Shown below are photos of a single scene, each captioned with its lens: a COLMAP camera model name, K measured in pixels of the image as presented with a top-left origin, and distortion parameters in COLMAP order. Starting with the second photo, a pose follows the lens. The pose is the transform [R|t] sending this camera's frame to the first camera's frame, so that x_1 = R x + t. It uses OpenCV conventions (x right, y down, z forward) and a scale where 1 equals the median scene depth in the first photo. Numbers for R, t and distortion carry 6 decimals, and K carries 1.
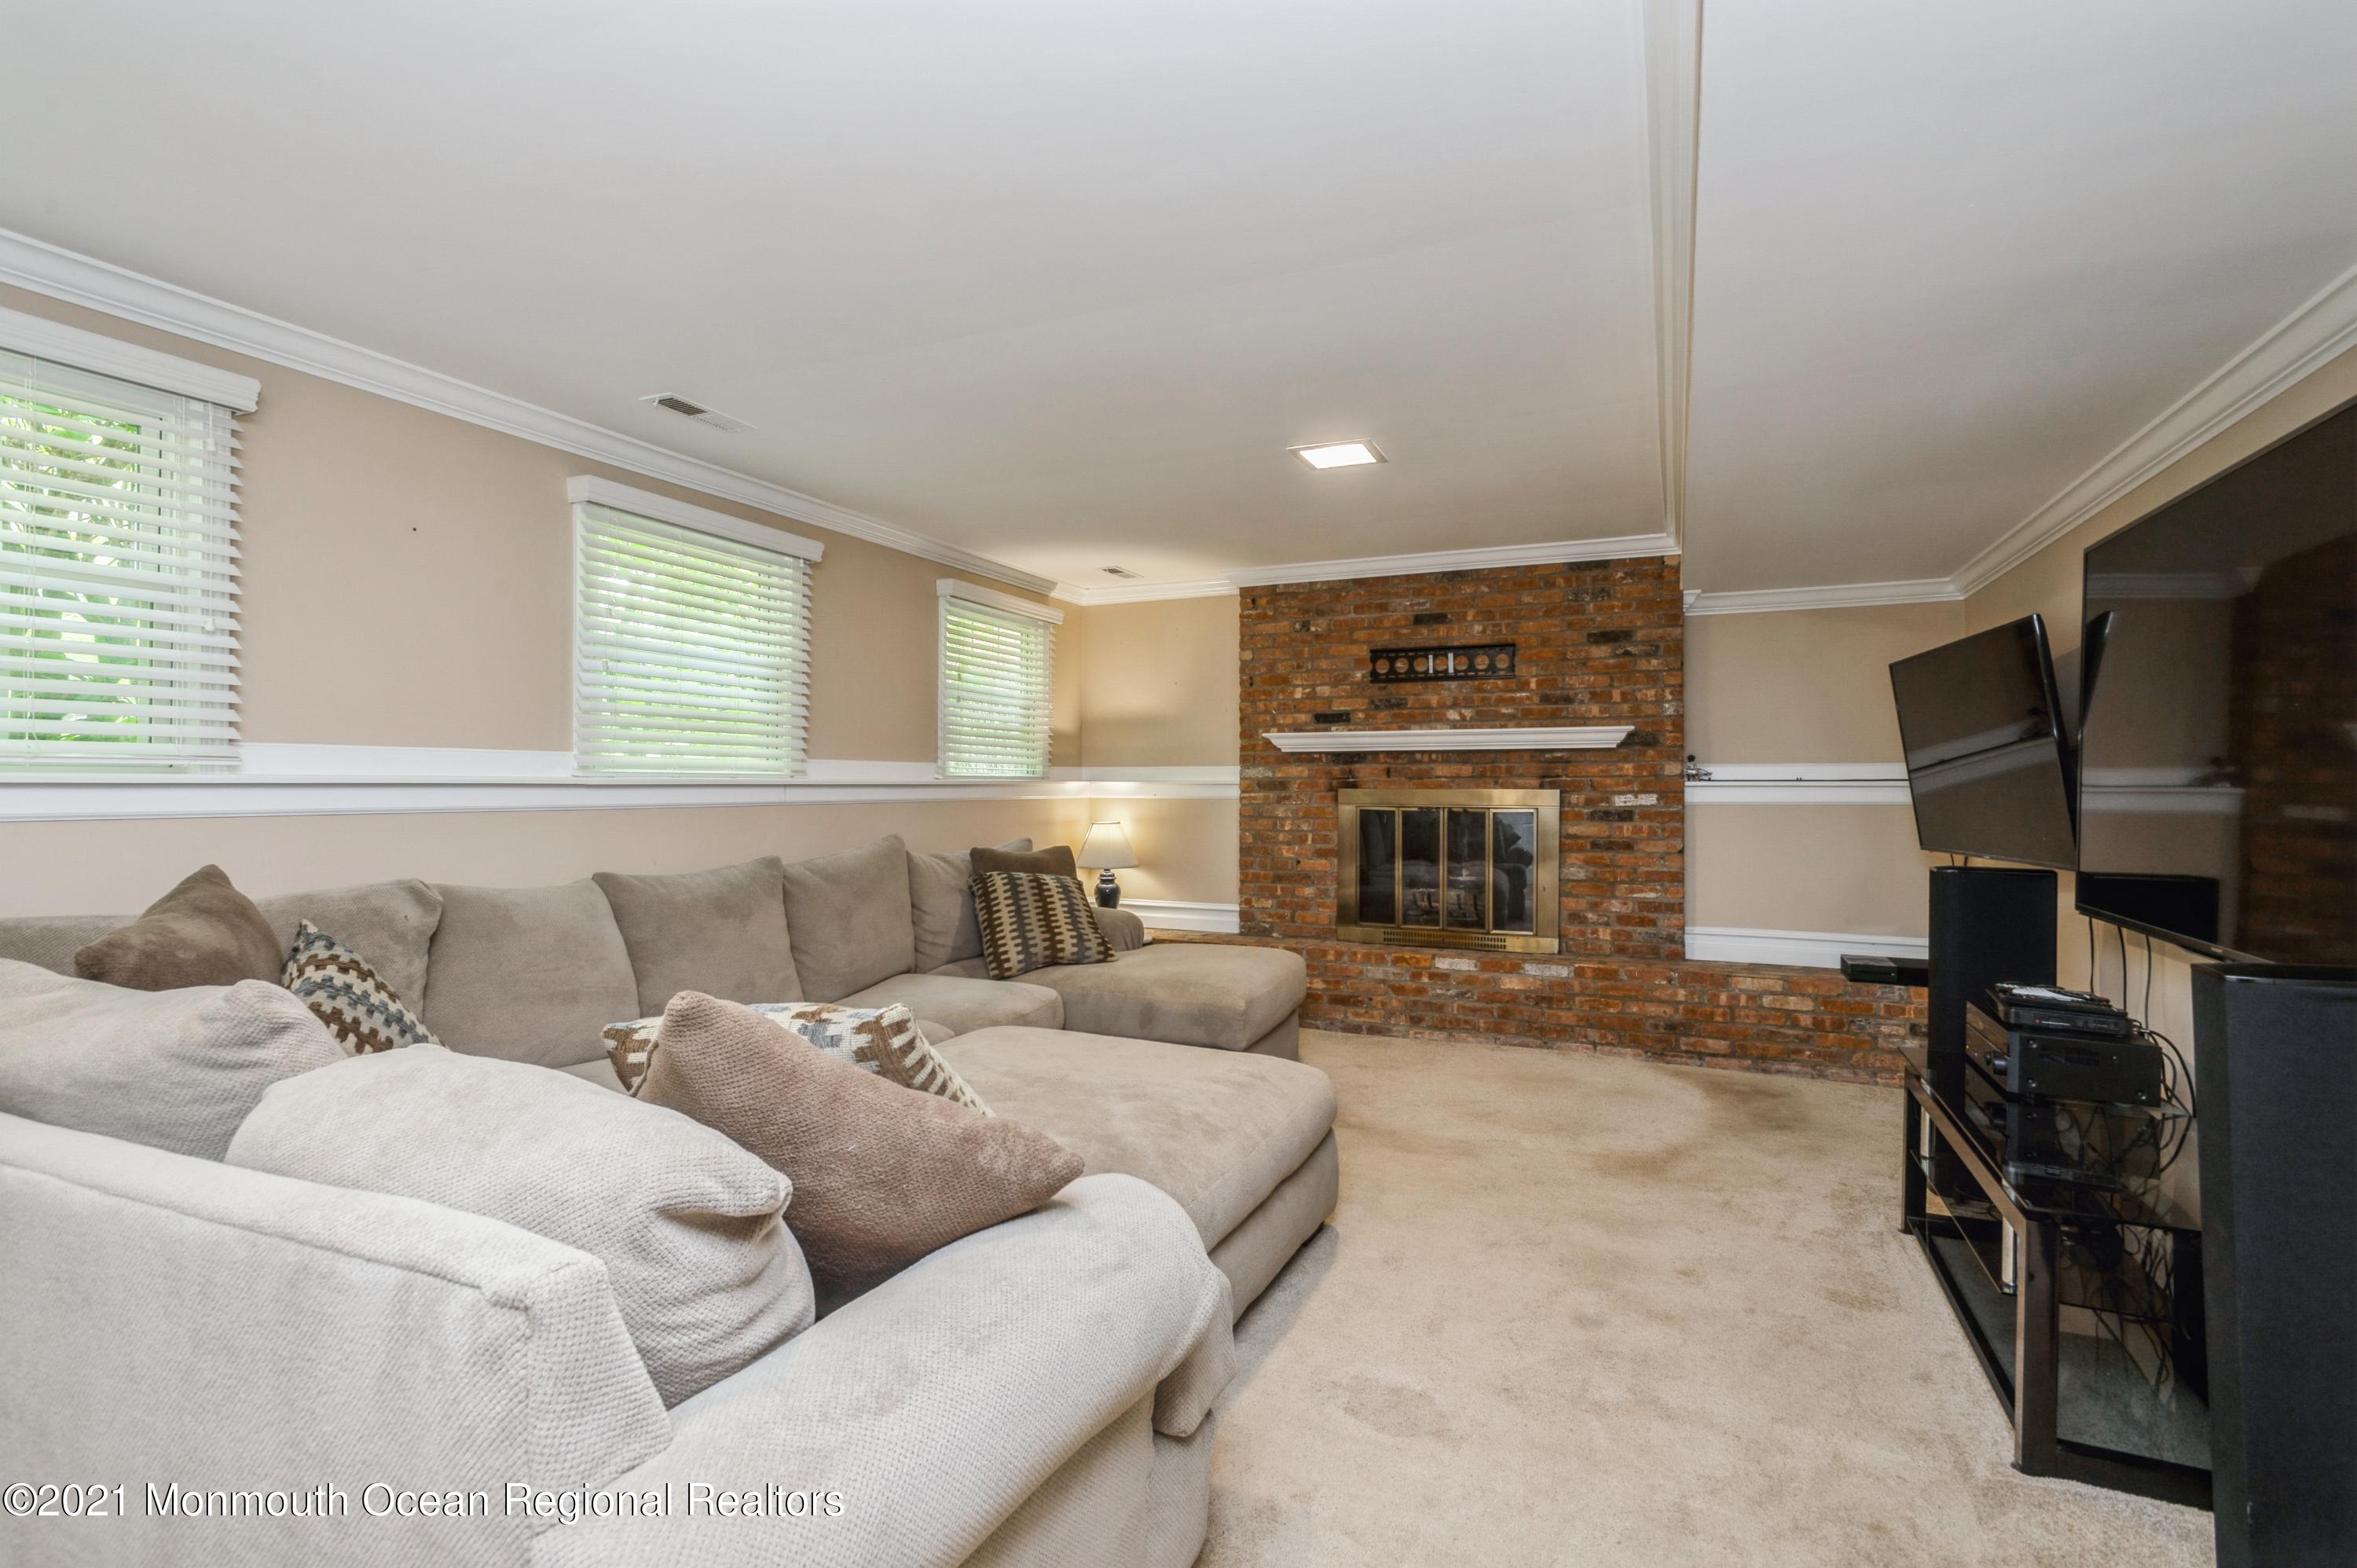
lens RADIAL K [[1099.9, 0, 1185.1], [0, 1099.9, 786.9], [0, 0, 1]] dist [0.018303, -0.006405]
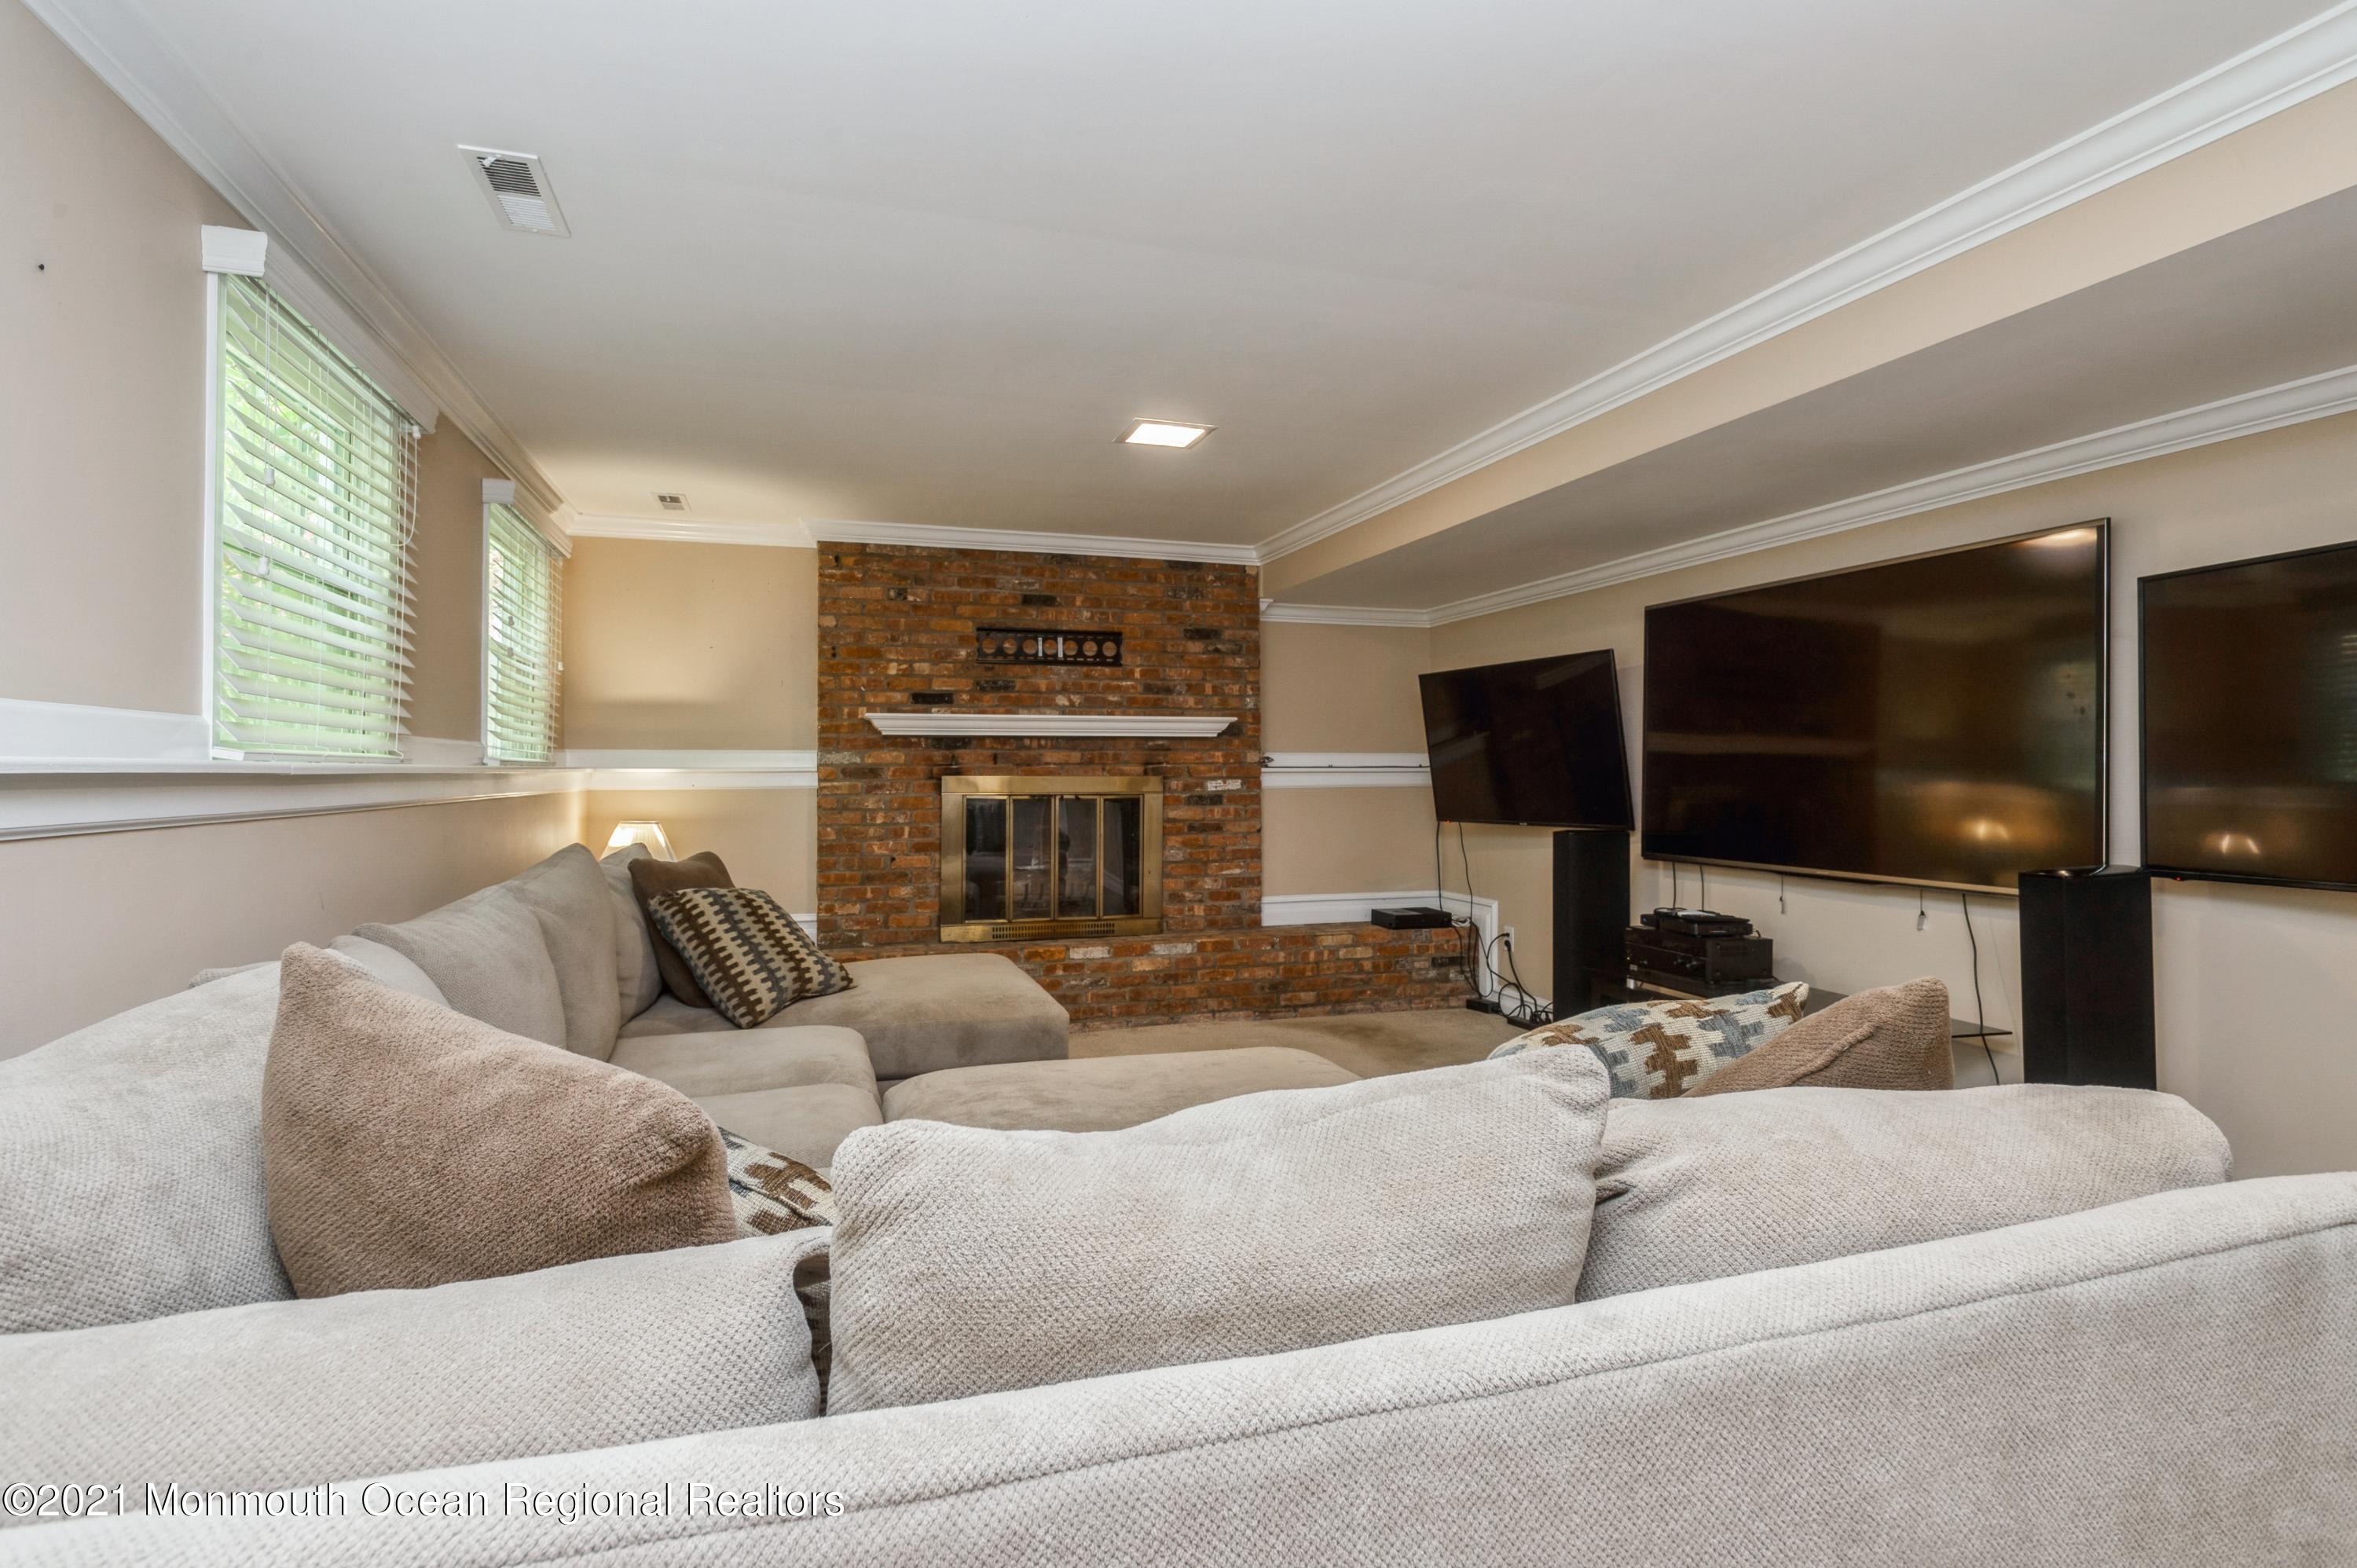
lens RADIAL K [[1176.6, 0, 1174.1], [0, 1176.6, 768.8], [0, 0, 1]] dist [-0.029327, 0.000165]
pose [[0.749145, -0.001099, 0.662405, -0.385461], [0.004206, 0.999986, -0.003097, -0.000808], [-0.662393, 0.005107, 0.749139, 0.153458]]
